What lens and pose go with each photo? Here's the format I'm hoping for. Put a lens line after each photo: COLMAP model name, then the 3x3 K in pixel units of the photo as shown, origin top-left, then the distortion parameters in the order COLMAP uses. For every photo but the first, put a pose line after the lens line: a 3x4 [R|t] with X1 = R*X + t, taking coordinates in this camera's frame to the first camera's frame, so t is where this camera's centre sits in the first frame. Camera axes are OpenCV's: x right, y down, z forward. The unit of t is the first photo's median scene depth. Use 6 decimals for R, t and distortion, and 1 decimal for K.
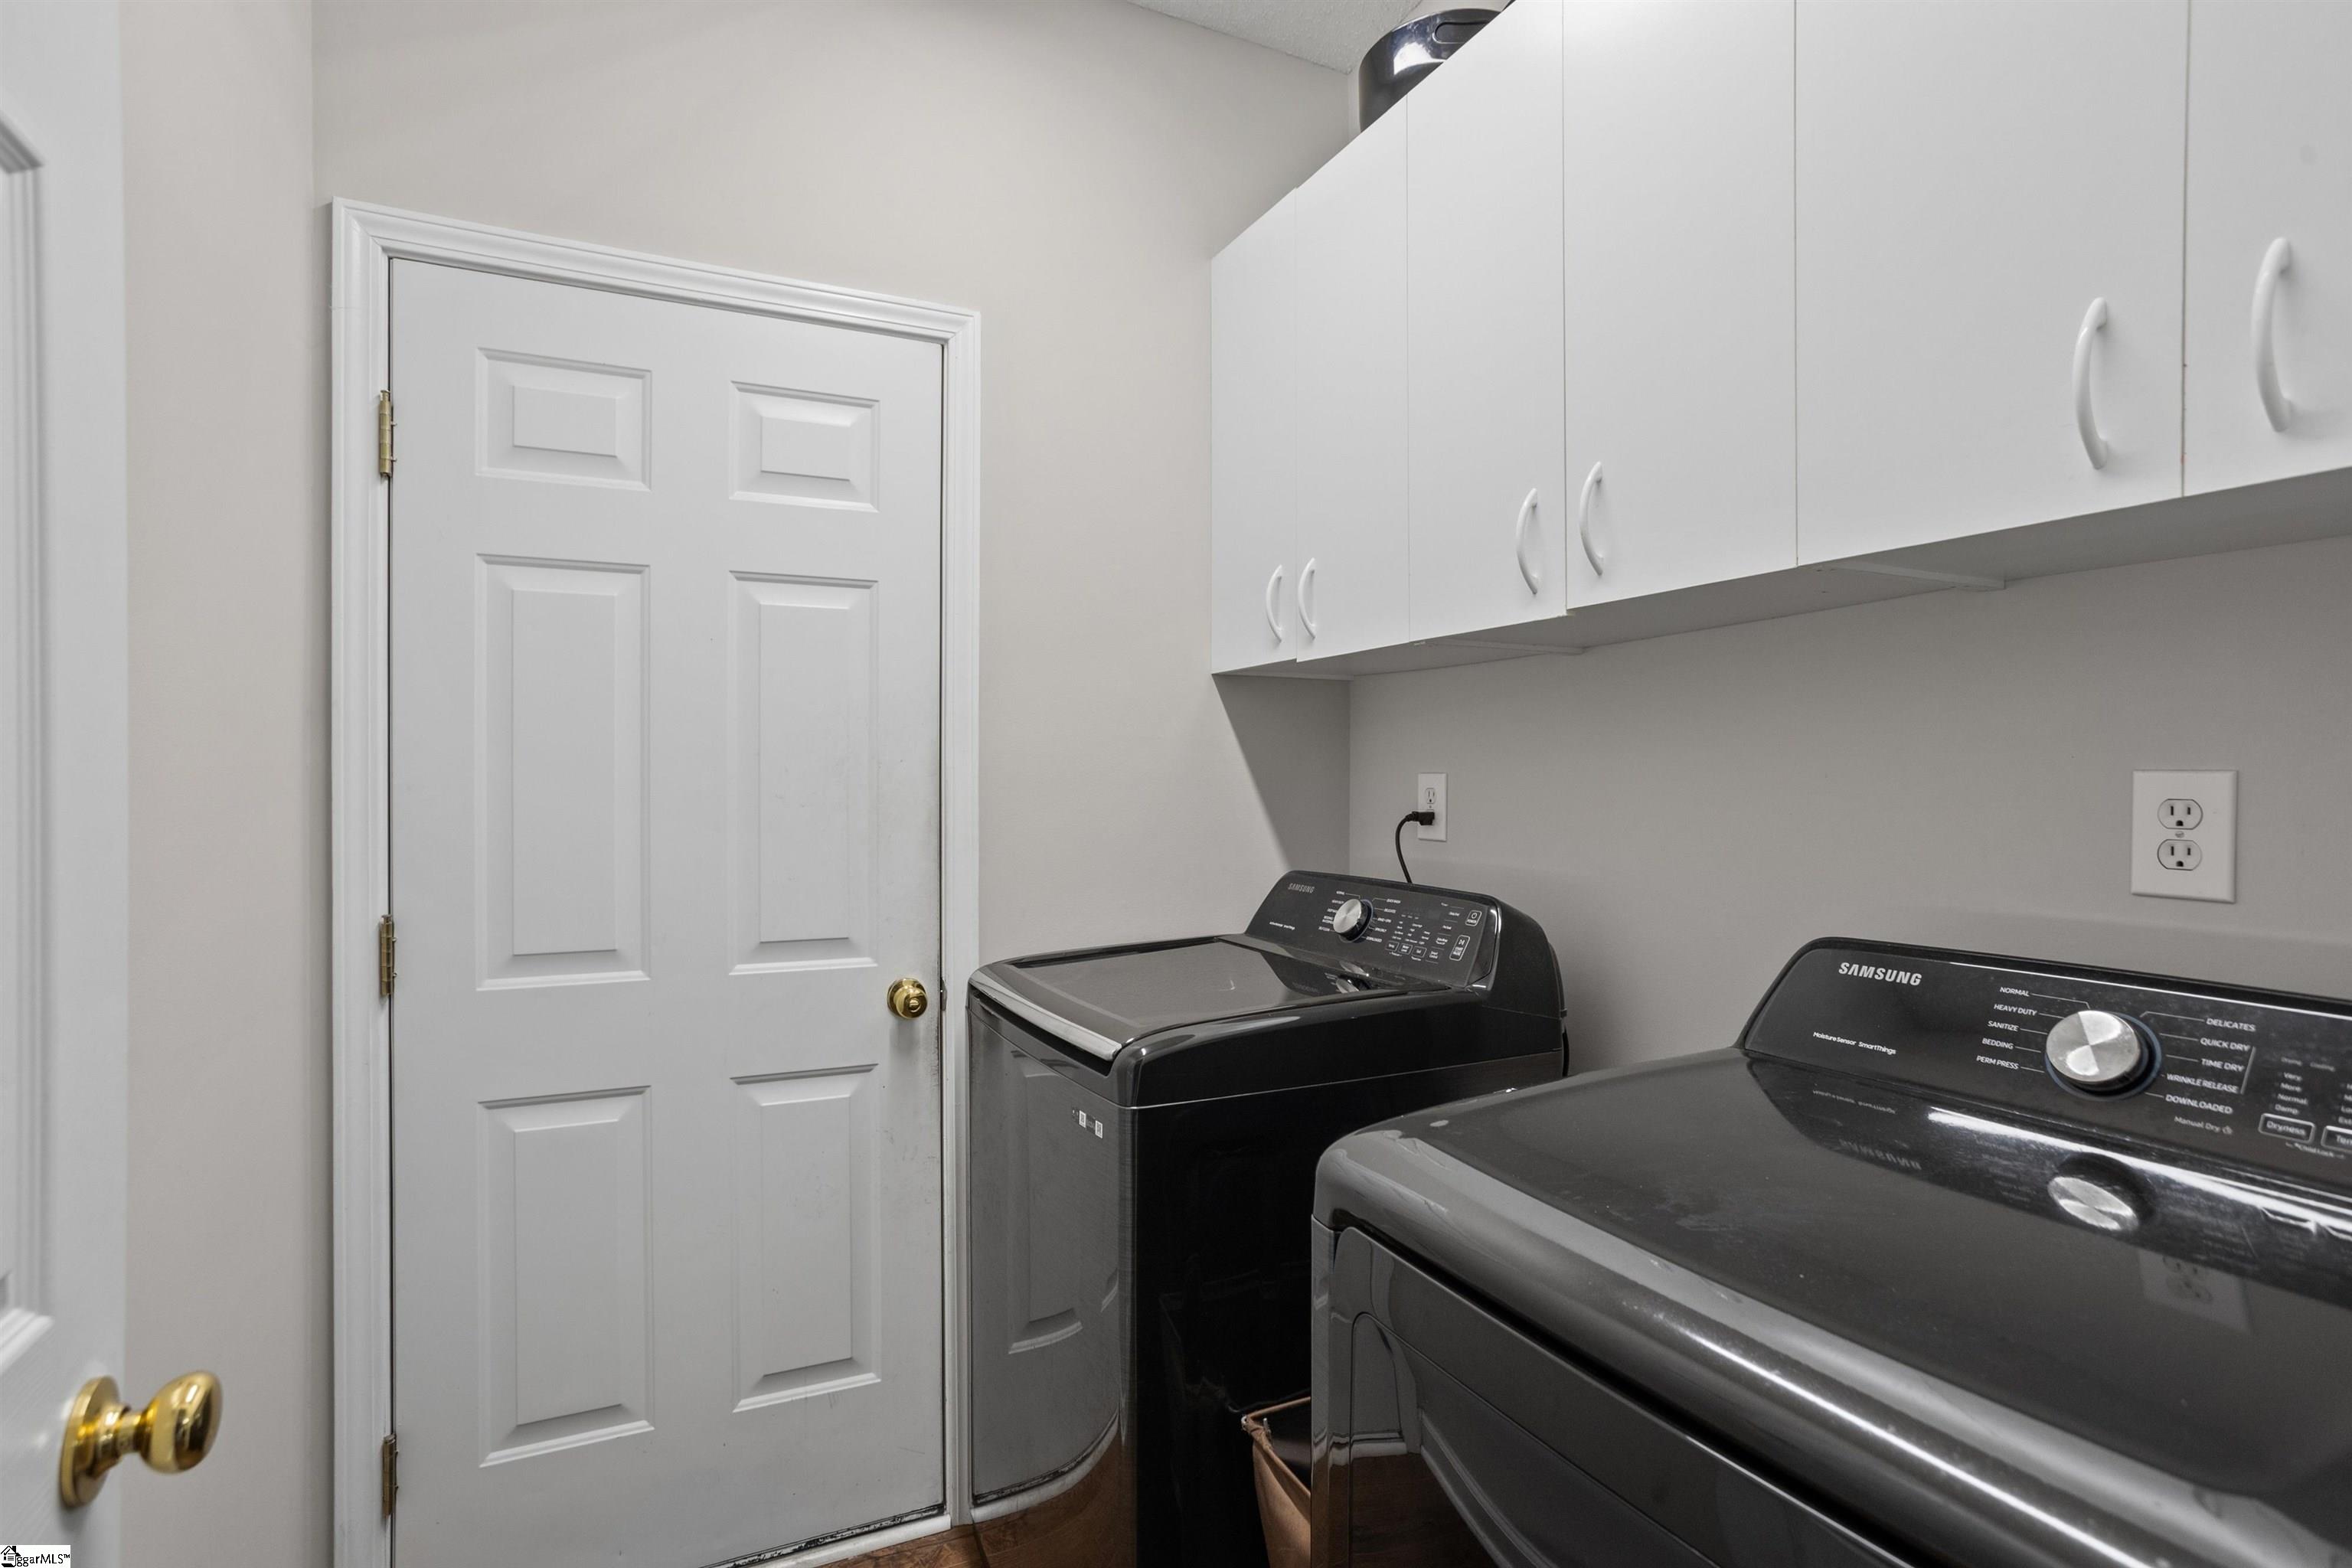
lens RADIAL K [[1136.2, 0, 1172.6], [0, 1136.2, 785.7], [0, 0, 1]] dist [-0.012873, 0.002578]
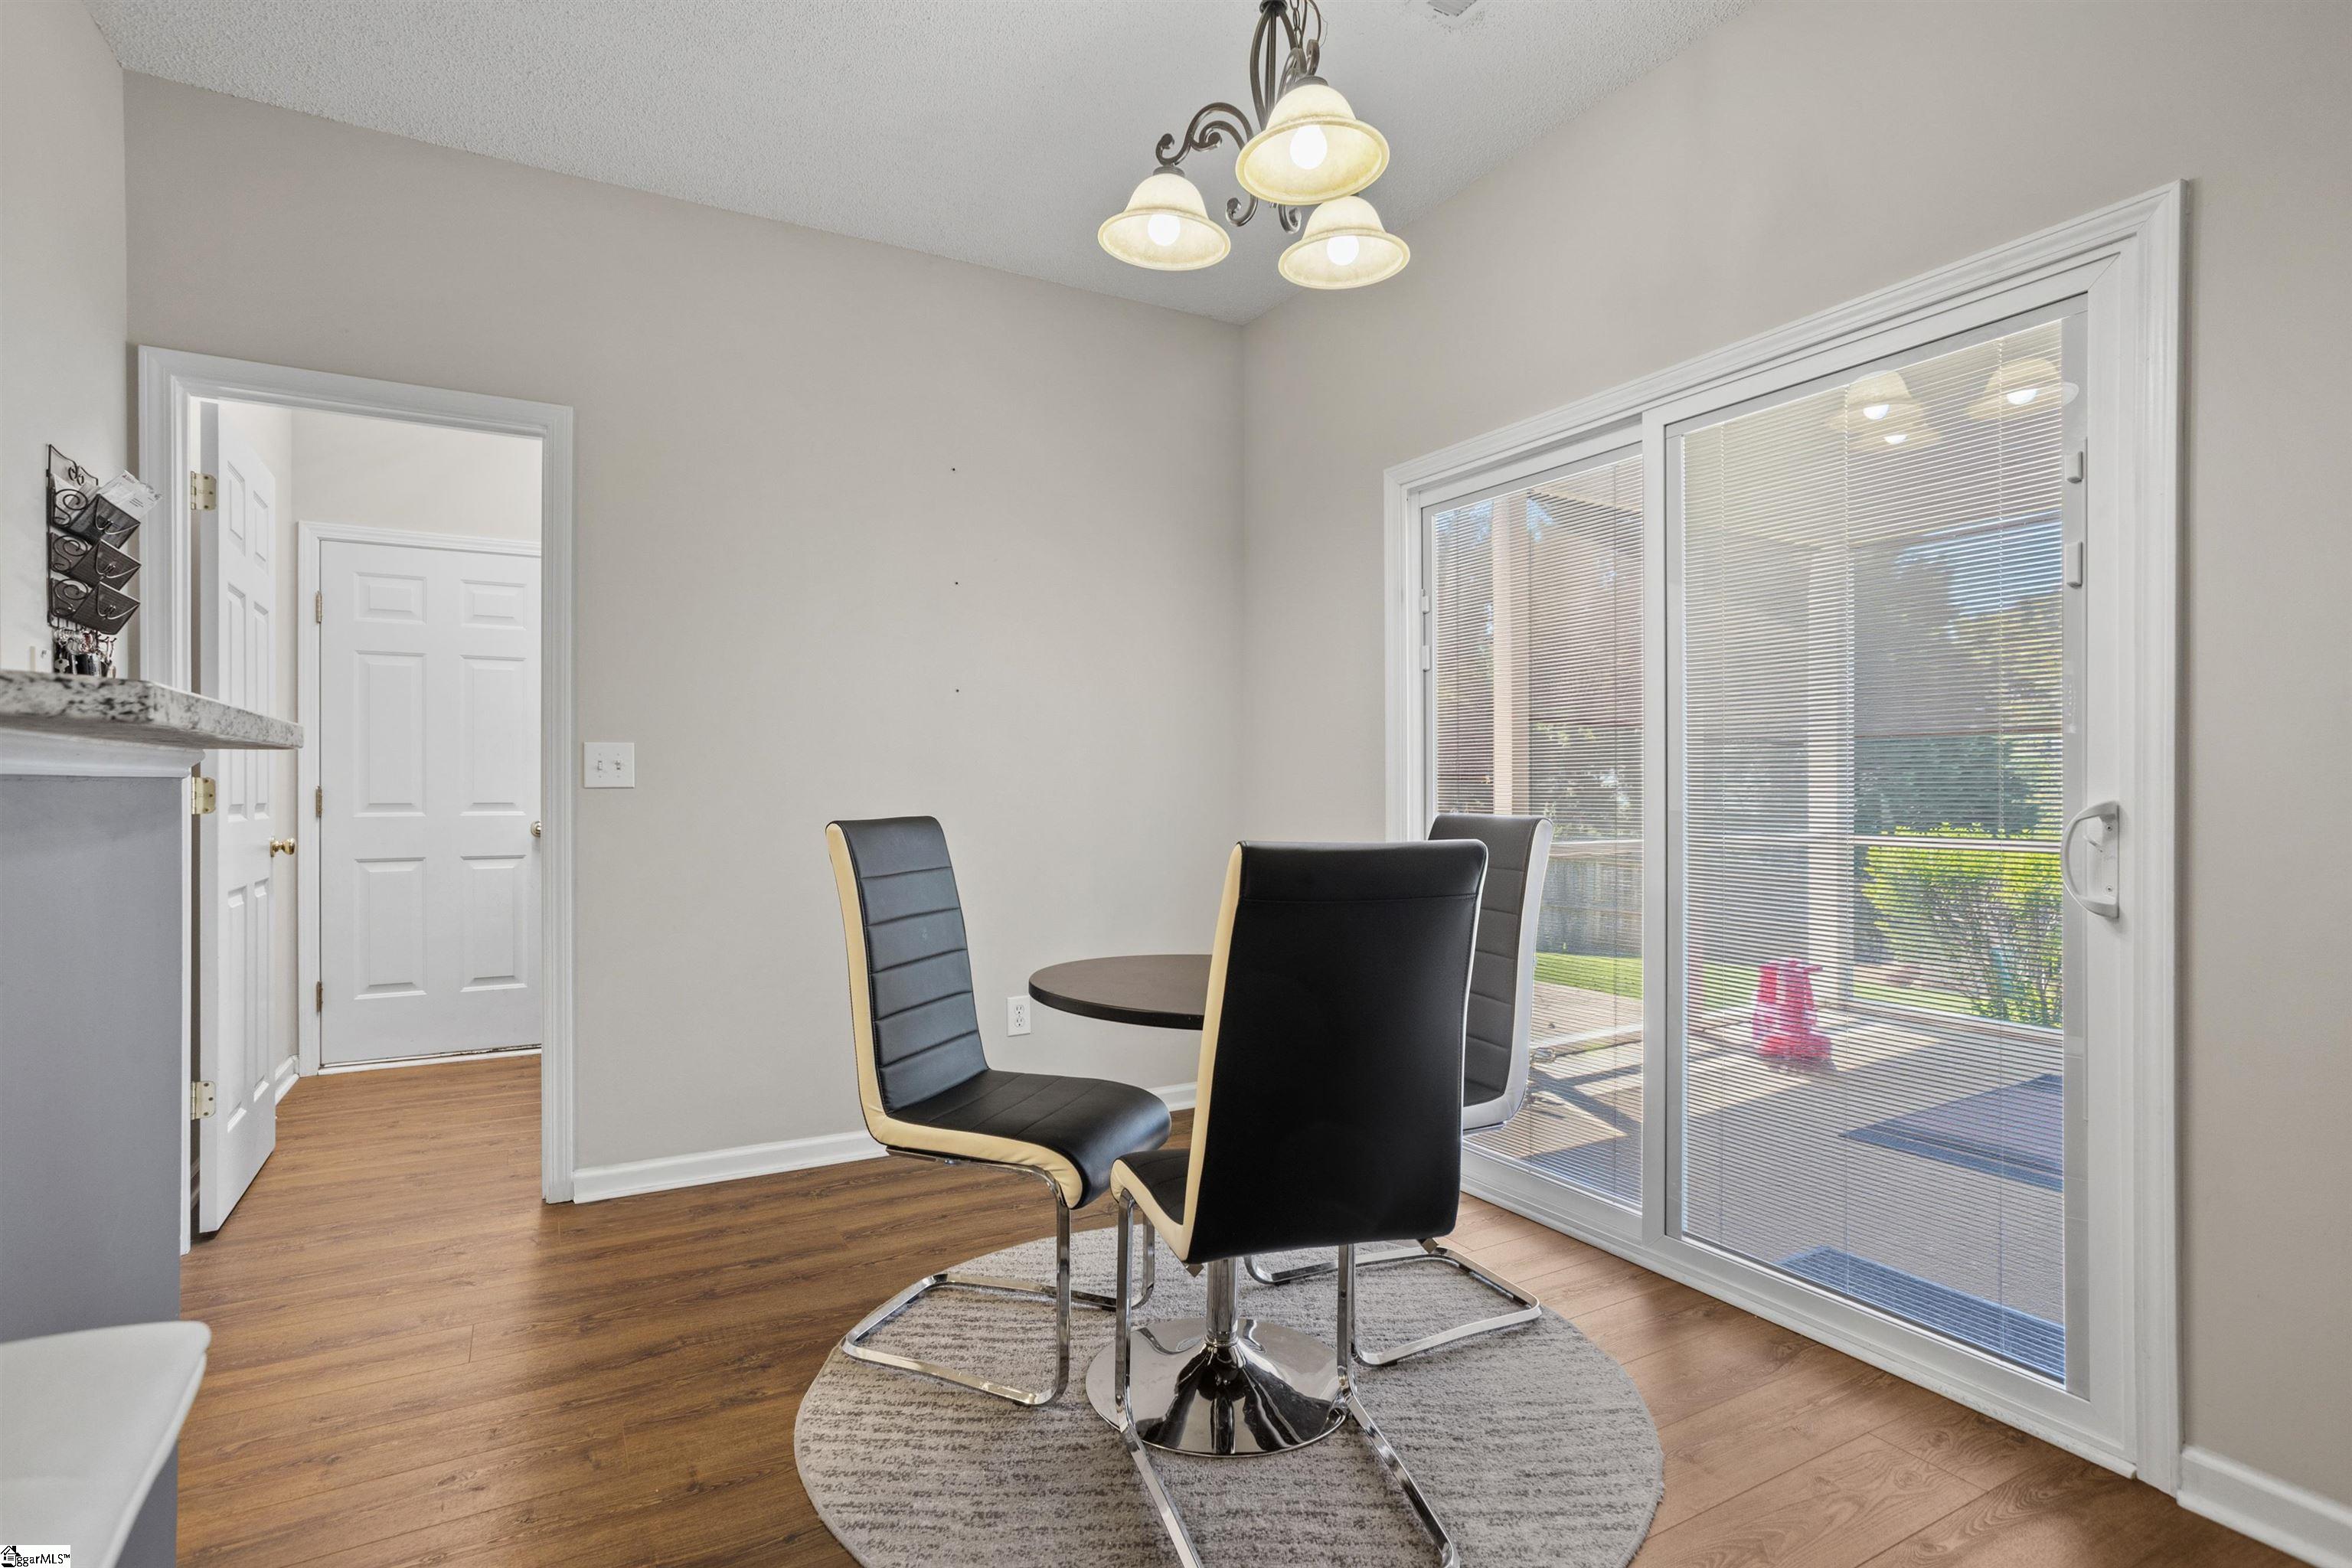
lens RADIAL K [[1136.2, 0, 1175.0], [0, 1136.2, 783.7], [0, 0, 1]] dist [-0.012873, 0.002578]
pose [[0.997880, 0.000870, 0.065073, 1.065411], [-0.000784, 0.999999, -0.001341, 0.101901], [-0.065074, 0.001287, 0.997880, -1.663061]]
